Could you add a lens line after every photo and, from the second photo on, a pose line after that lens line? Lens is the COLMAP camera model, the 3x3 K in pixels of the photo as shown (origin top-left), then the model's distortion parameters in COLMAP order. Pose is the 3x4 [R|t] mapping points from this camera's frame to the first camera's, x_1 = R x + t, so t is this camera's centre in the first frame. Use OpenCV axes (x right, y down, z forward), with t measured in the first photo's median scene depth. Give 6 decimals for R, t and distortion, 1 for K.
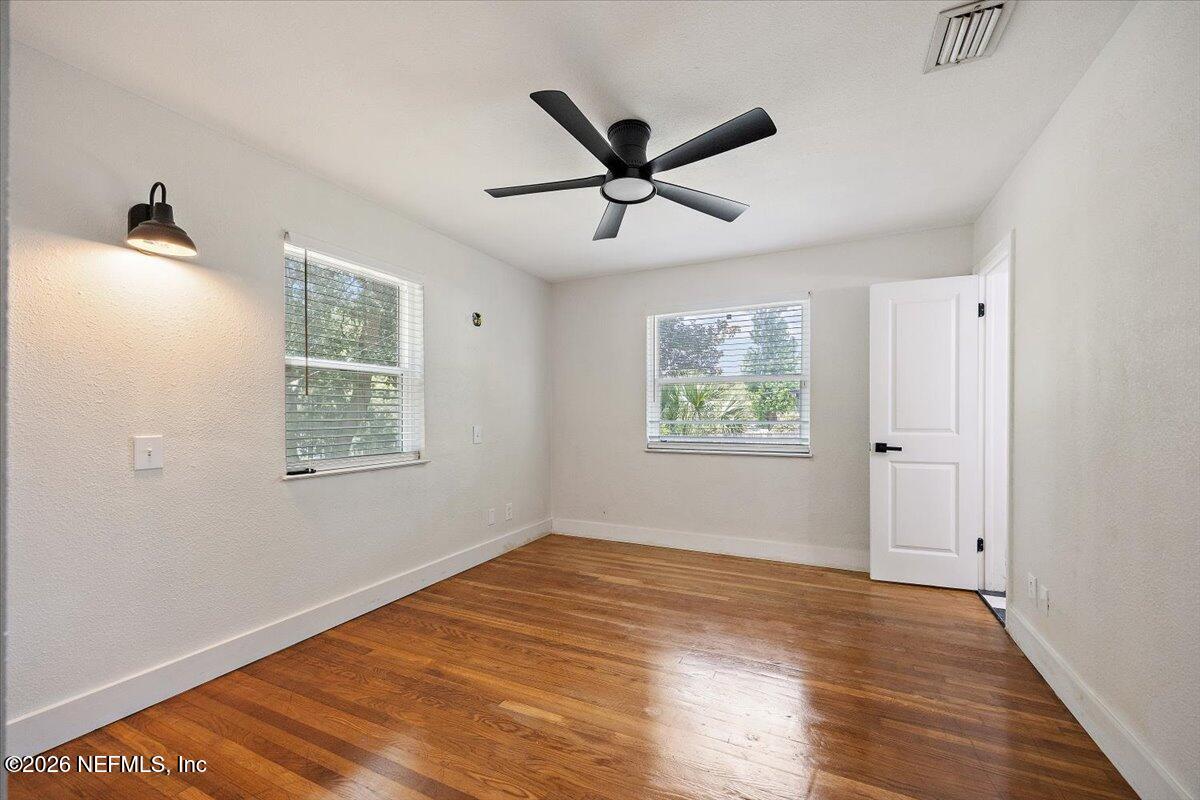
lens RADIAL K [[478.6, 0, 599.0], [0, 478.6, 415.5], [0, 0, 1]] dist [-0.000194, 0.000047]
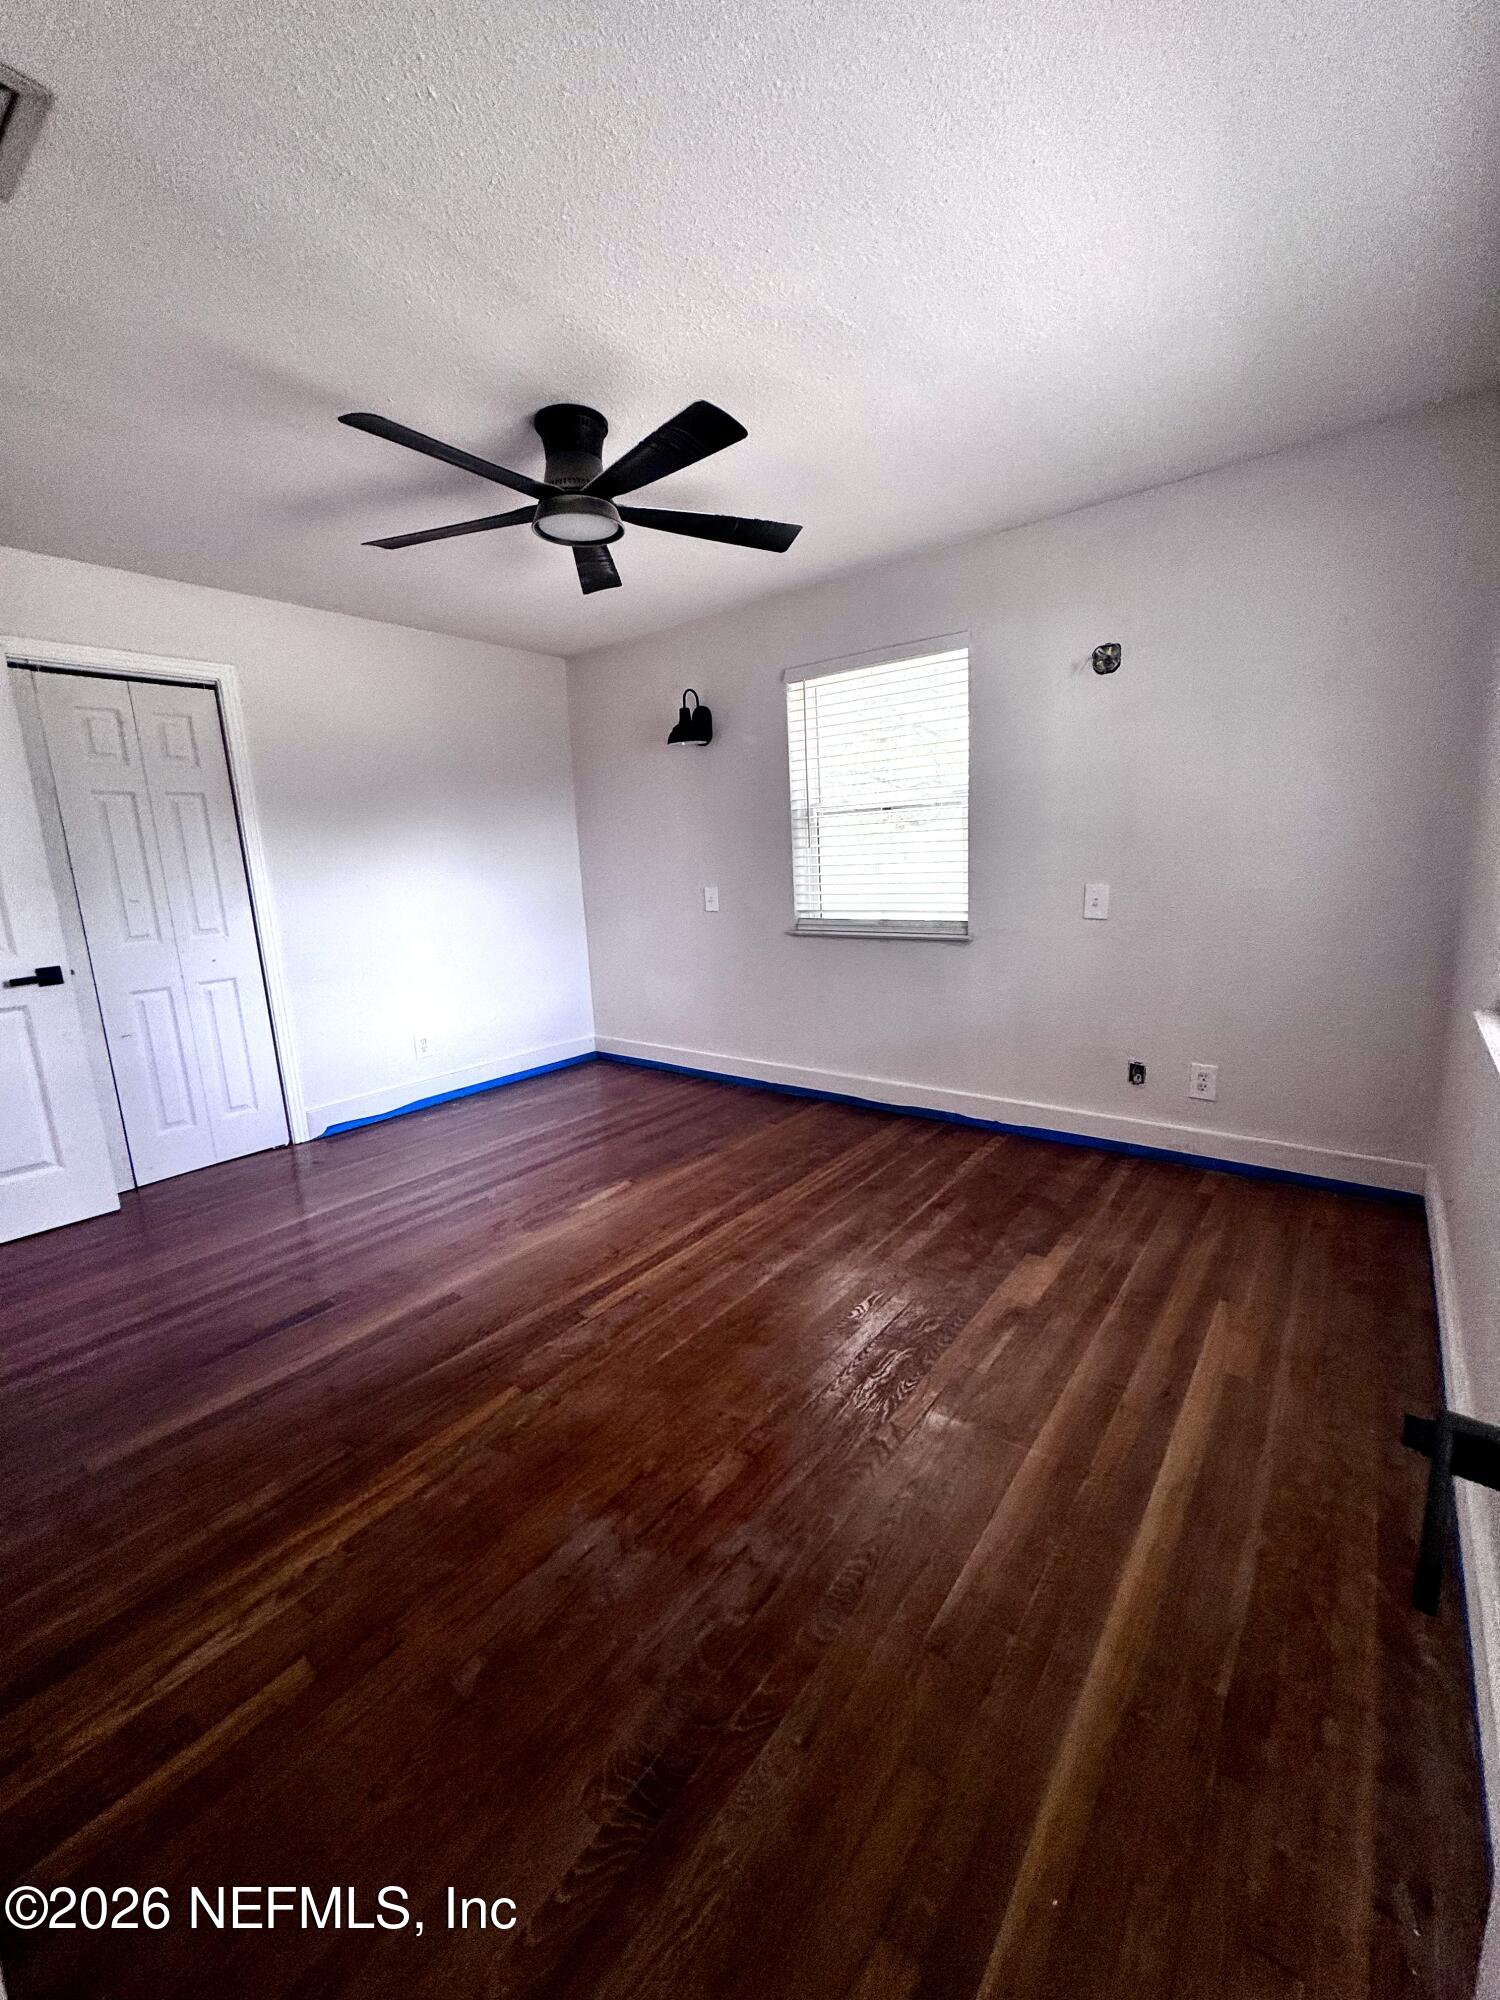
lens RADIAL K [[797.7, 0, 750.0], [0, 797.7, 1000.0], [0, 0, 1]] dist [-0.001719, -0.000166]
pose [[-0.210102, 0.193674, -0.958304, 0.738040], [0.045431, 0.981058, 0.188312, -0.037011], [0.976623, -0.003972, -0.214921, 0.947783]]
